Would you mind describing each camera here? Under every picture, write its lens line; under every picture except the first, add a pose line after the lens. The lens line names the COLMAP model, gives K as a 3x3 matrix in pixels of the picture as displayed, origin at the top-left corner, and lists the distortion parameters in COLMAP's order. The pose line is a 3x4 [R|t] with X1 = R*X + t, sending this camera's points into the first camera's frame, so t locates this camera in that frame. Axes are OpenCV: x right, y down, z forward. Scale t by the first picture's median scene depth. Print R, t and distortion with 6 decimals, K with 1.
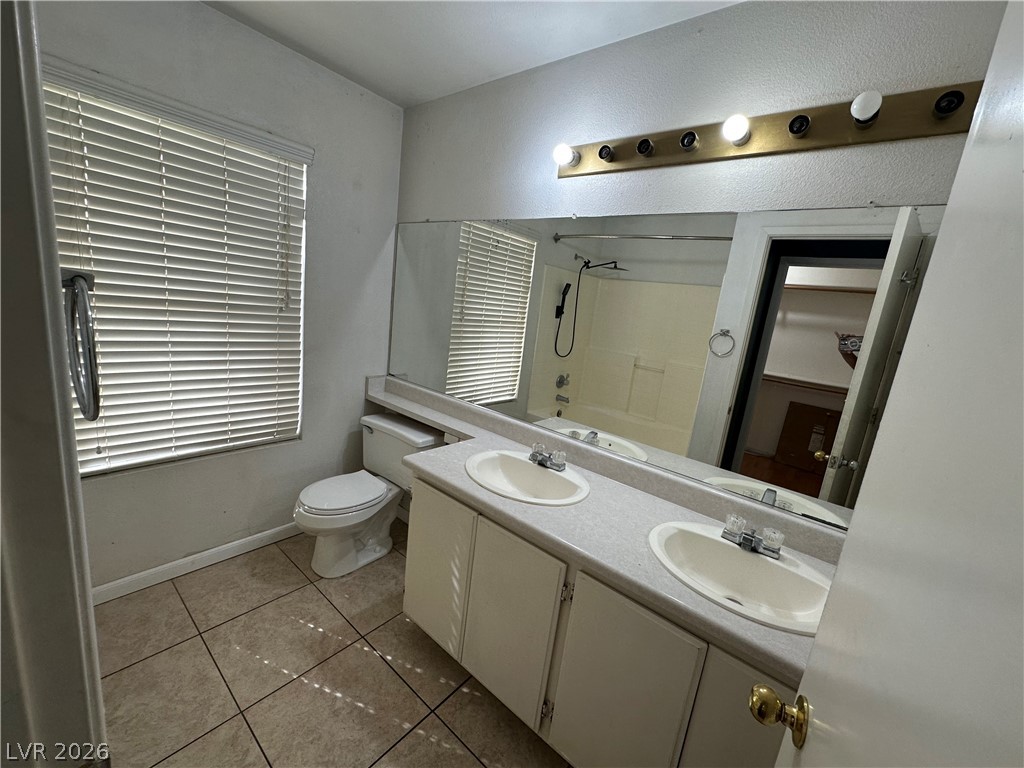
lens RADIAL K [[408.1, 0, 513.1], [0, 408.1, 385.4], [0, 0, 1]] dist [-0.002524, -0.000171]
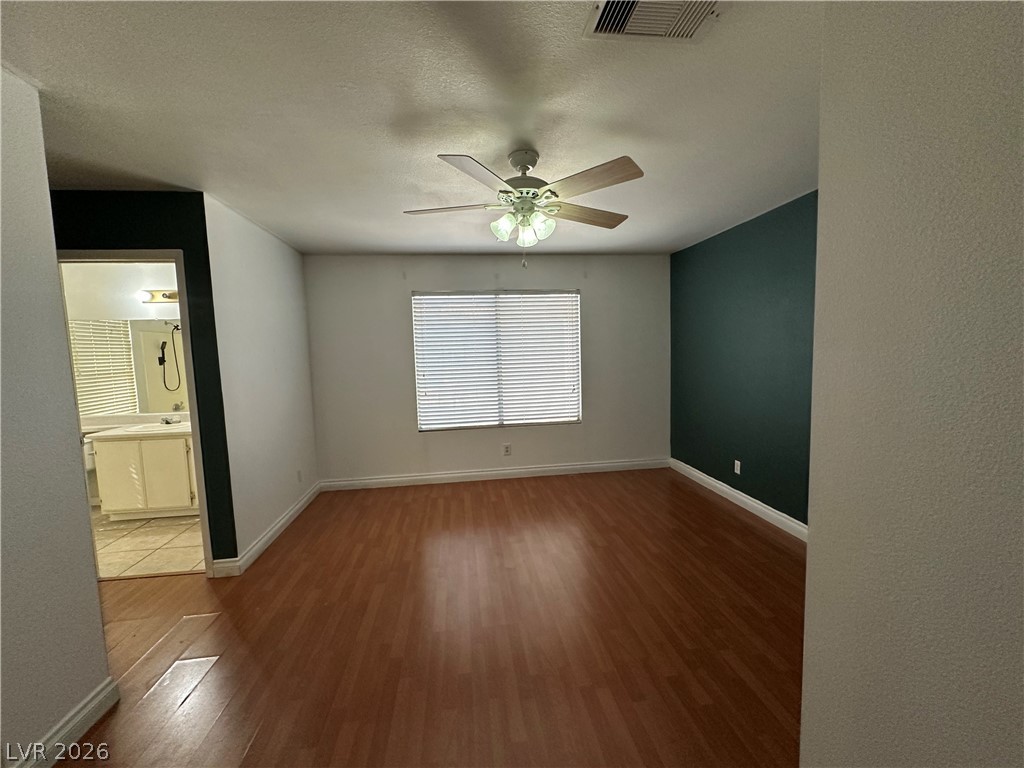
lens RADIAL K [[408.1, 0, 511.3], [0, 408.1, 382.3], [0, 0, 1]] dist [-0.002524, -0.000171]
pose [[0.676946, -0.196979, 0.709185, -0.095254], [0.254235, 0.966797, 0.025855, 0.187539], [-0.690731, 0.162798, 0.704548, -0.945072]]
